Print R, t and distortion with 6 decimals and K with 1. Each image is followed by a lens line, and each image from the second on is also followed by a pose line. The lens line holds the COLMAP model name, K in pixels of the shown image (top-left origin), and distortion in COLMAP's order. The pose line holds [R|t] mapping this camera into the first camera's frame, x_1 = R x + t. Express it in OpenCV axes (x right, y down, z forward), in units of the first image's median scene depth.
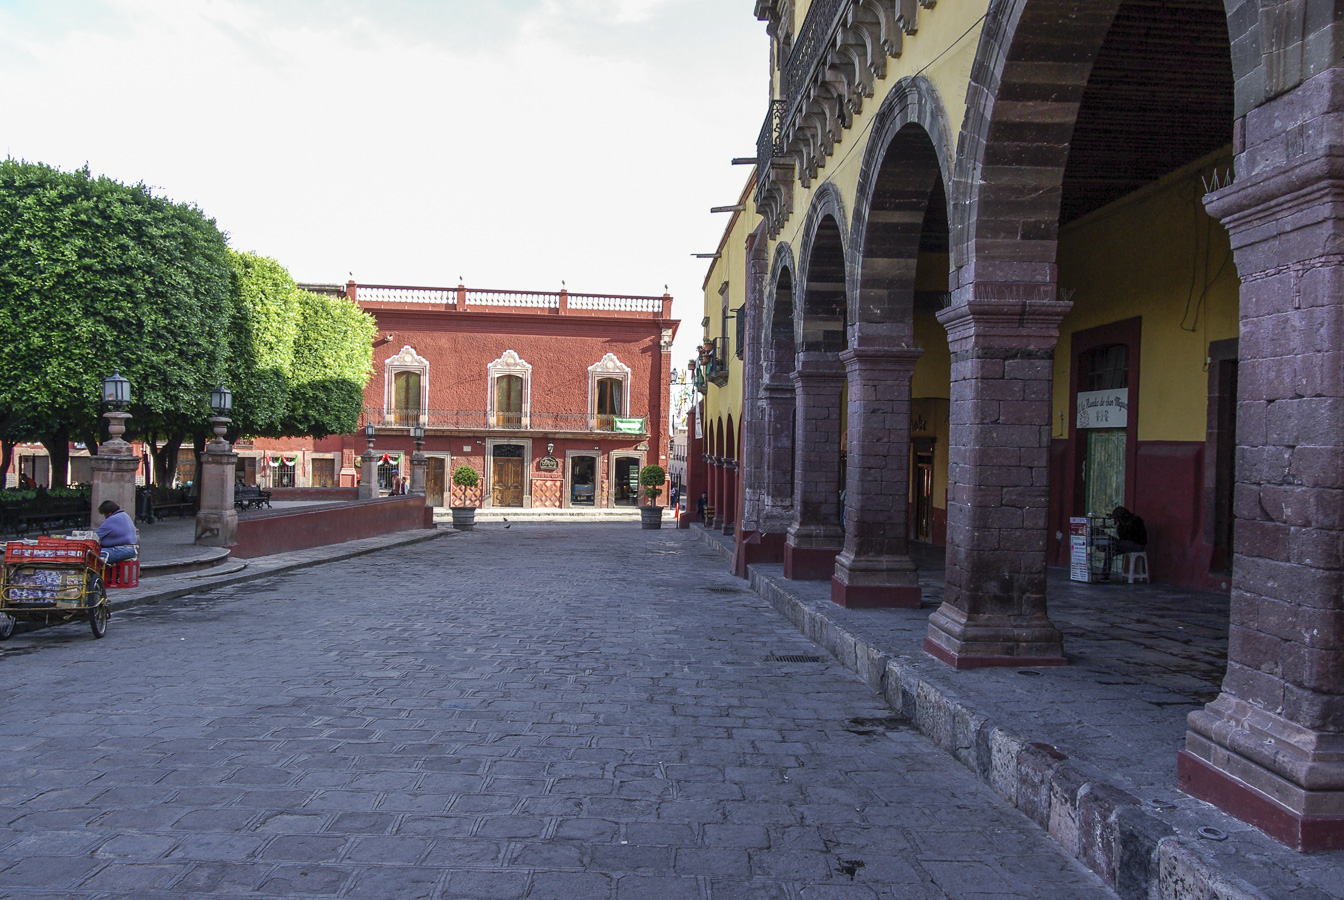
lens RADIAL K [[1072.5, 0, 672.6], [0, 1072.5, 443.0], [0, 0, 1]] dist [-0.002960, -0.001303]
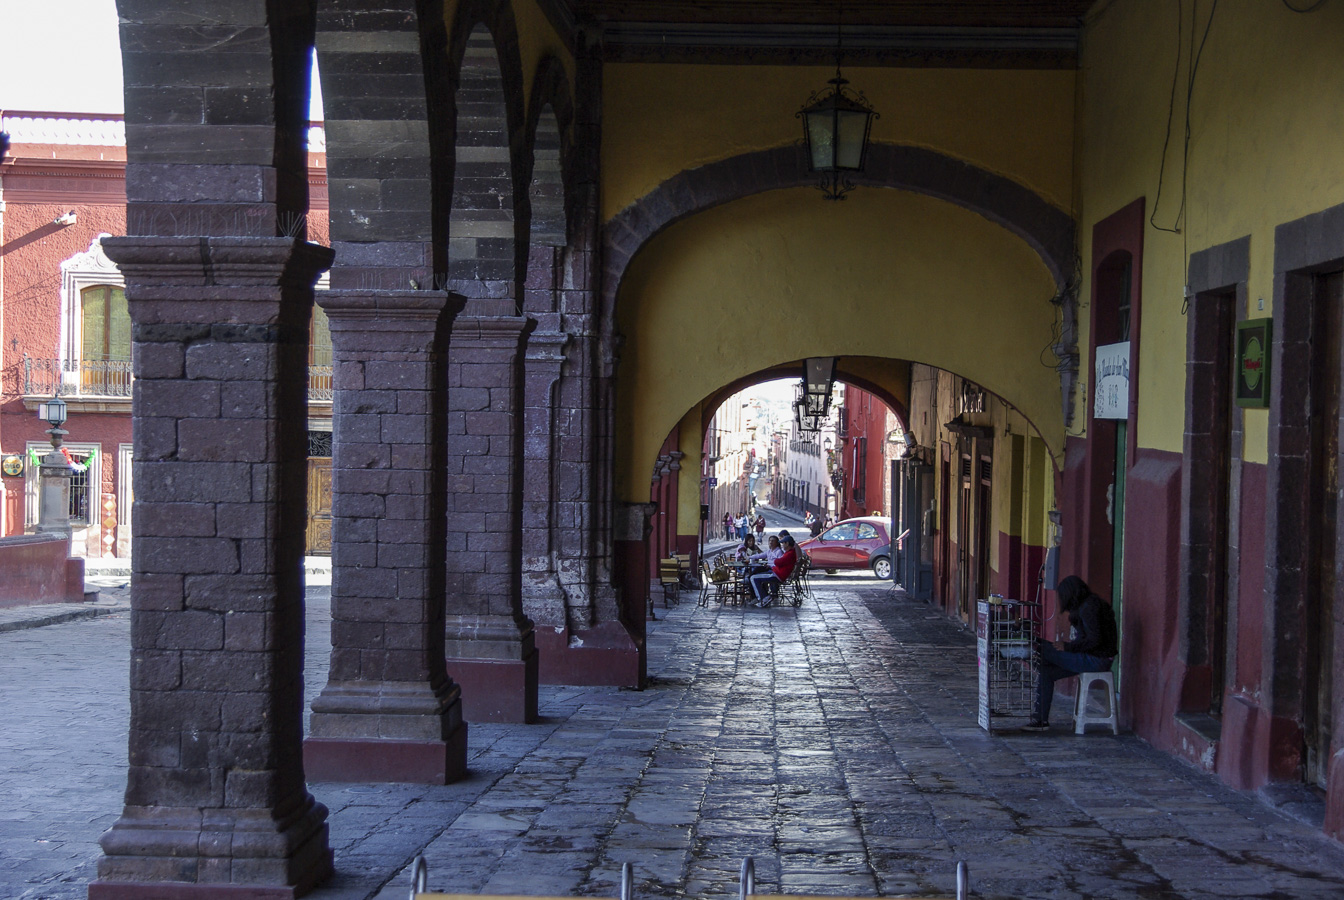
lens RADIAL K [[2211.3, 0, 672.6], [0, 2211.3, 458.2], [0, 0, 1]] dist [0.068037, 0.000000]
pose [[0.997145, 0.000808, -0.075500, 0.436201], [0.000675, 0.999807, 0.019625, -0.027872], [0.075501, -0.019620, 0.996953, -0.077483]]
